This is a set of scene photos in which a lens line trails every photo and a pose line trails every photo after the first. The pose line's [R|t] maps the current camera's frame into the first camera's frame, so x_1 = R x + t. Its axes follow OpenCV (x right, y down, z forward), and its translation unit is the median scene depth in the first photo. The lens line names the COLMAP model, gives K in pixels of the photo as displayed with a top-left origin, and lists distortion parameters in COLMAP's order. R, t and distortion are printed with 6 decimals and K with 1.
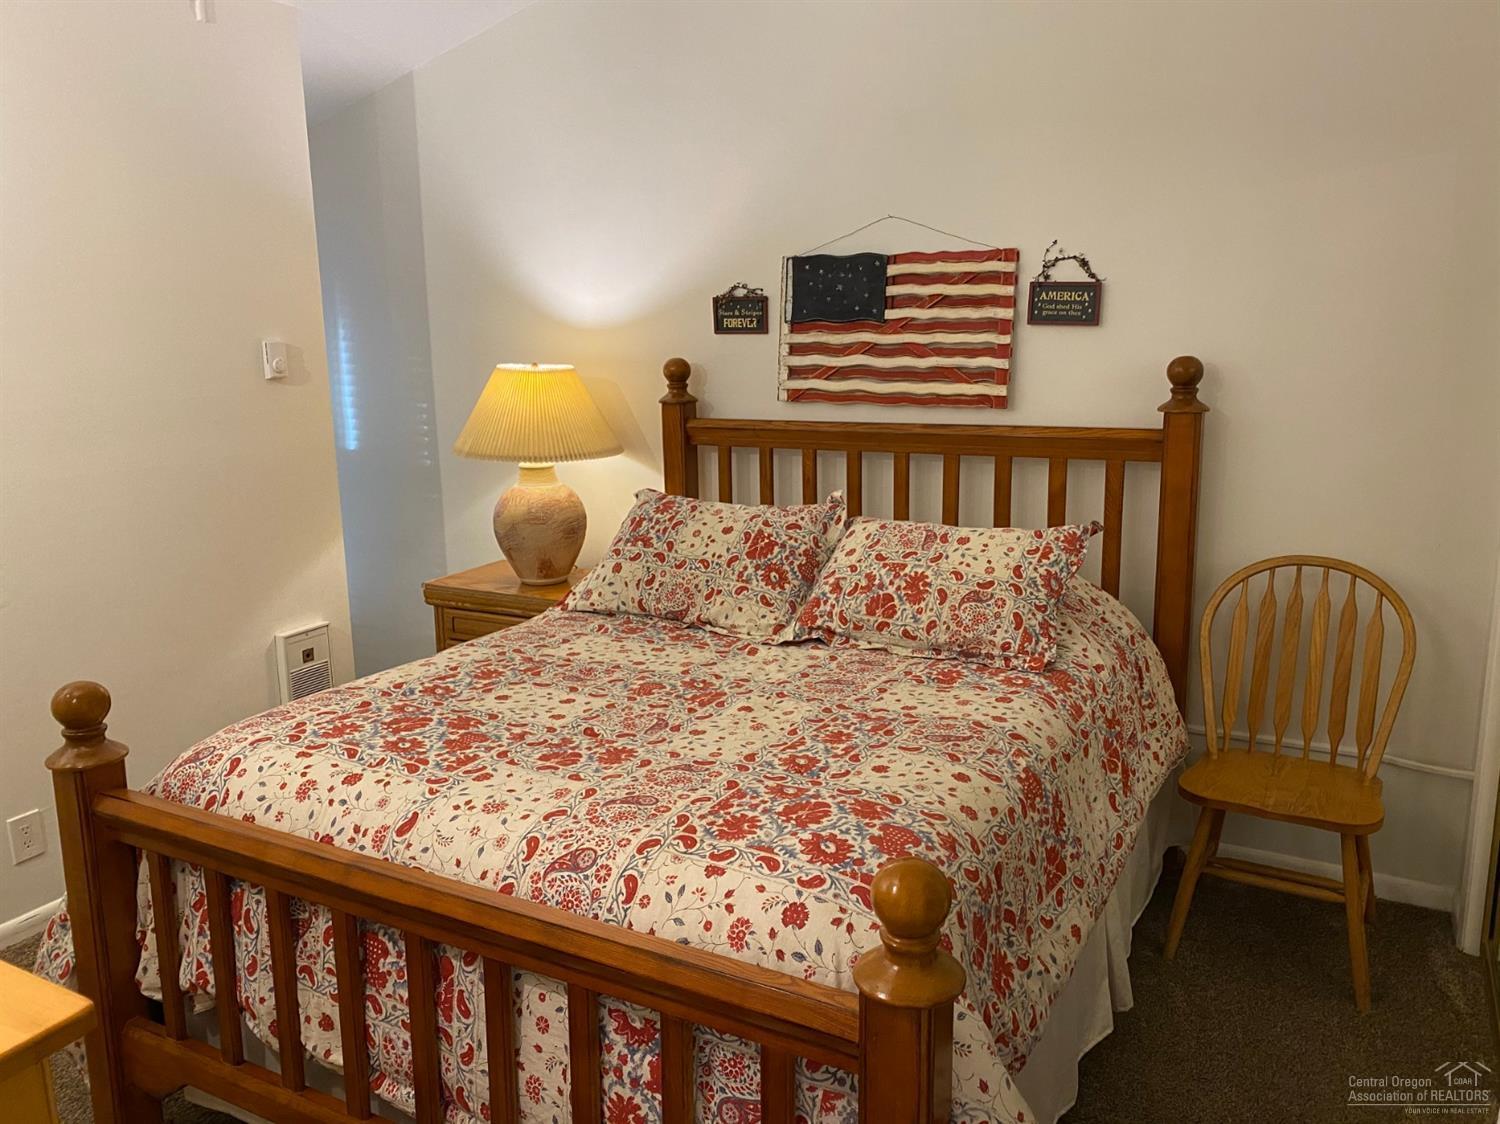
lens RADIAL K [[1139.7, 0, 758.4], [0, 1139.7, 568.5], [0, 0, 1]] dist [0.061104, -0.075841]
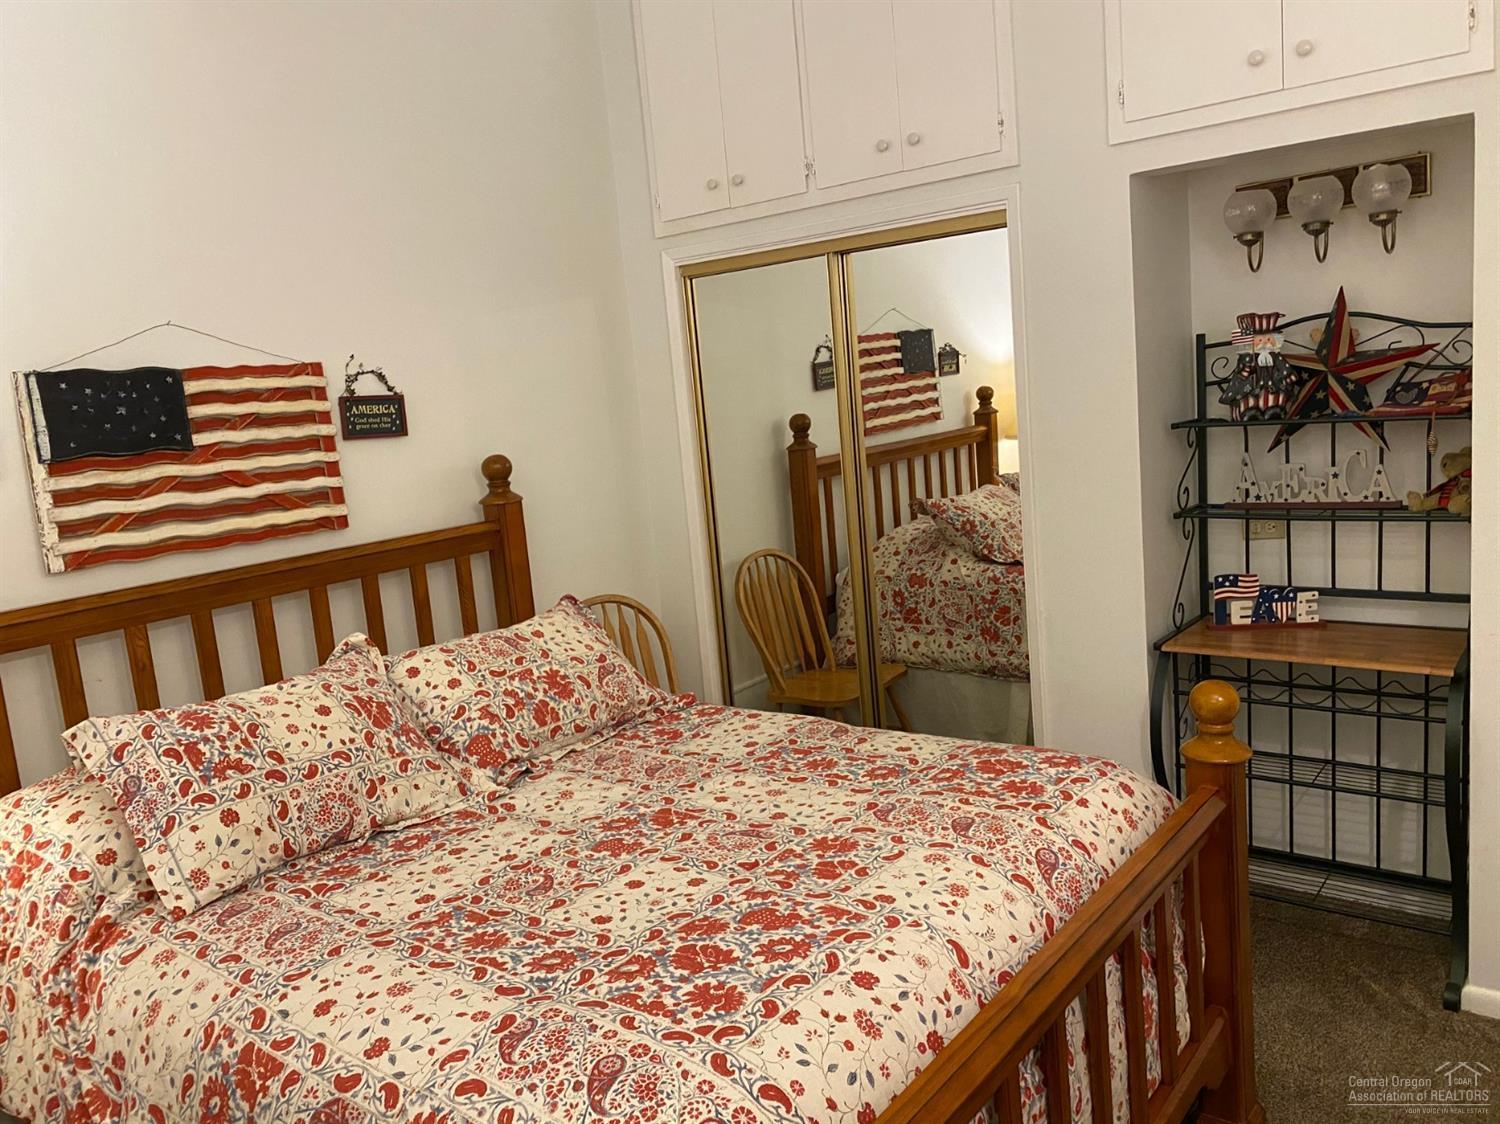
lens RADIAL K [[1139.7, 0, 753.5], [0, 1139.7, 550.9], [0, 0, 1]] dist [0.061104, -0.075841]
pose [[0.171703, -0.145062, 0.974410, -0.779215], [0.288251, 0.953210, 0.091112, -0.134460], [-0.942035, 0.265230, 0.205483, 0.600269]]
